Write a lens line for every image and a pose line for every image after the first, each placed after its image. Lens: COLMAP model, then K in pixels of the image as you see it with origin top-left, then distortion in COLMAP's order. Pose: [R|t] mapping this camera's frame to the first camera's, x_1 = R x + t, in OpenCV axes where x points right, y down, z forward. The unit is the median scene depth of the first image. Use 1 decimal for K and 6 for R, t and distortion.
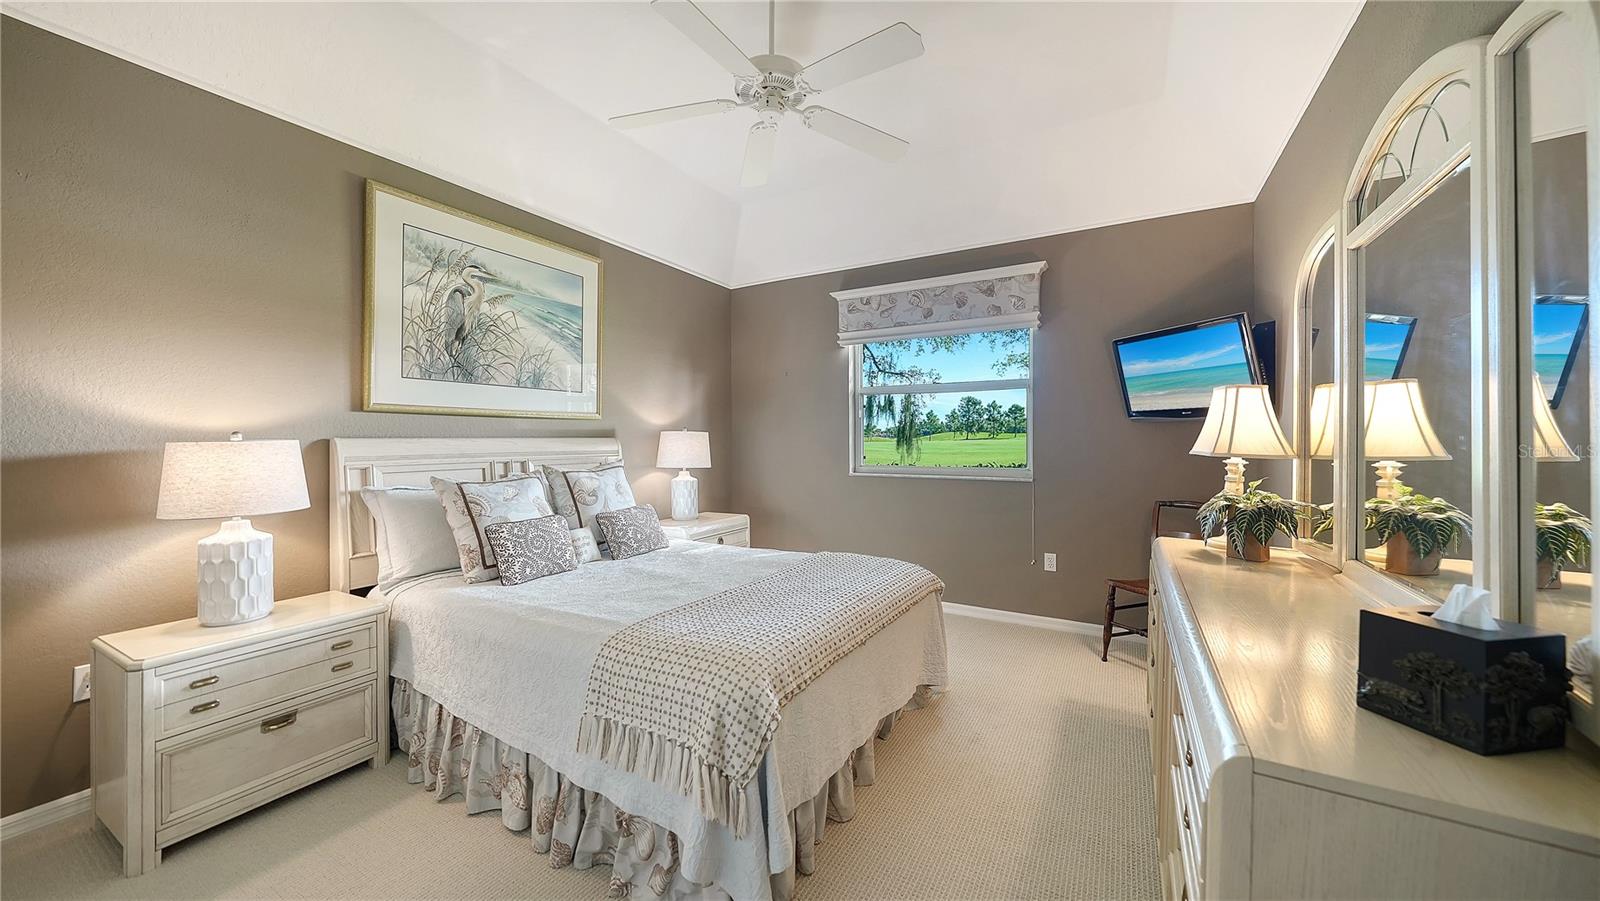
lens RADIAL K [[563.8, 0, 798.2], [0, 563.8, 441.8], [0, 0, 1]] dist [-0.001003, -0.000023]
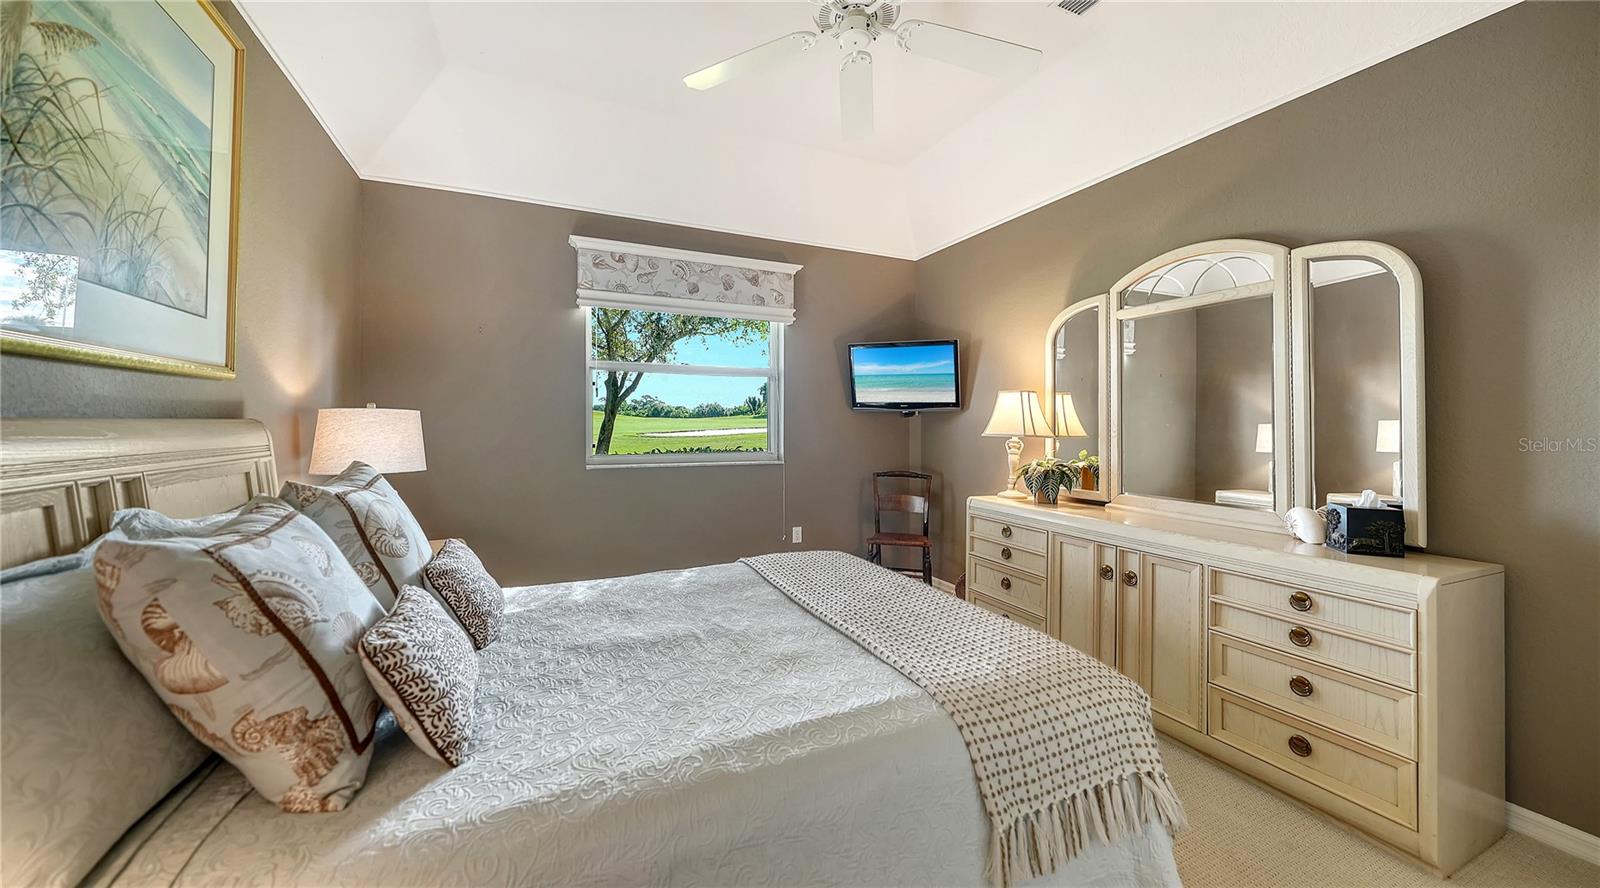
lens RADIAL K [[568.7, 0, 794.8], [0, 568.7, 420.4], [0, 0, 1]] dist [-0.001789, -0.000048]
pose [[0.581172, 0.008454, 0.813737, -0.488403], [-0.000134, 0.999947, -0.010293, -0.001767], [-0.813781, 0.005873, 0.581142, 0.362886]]
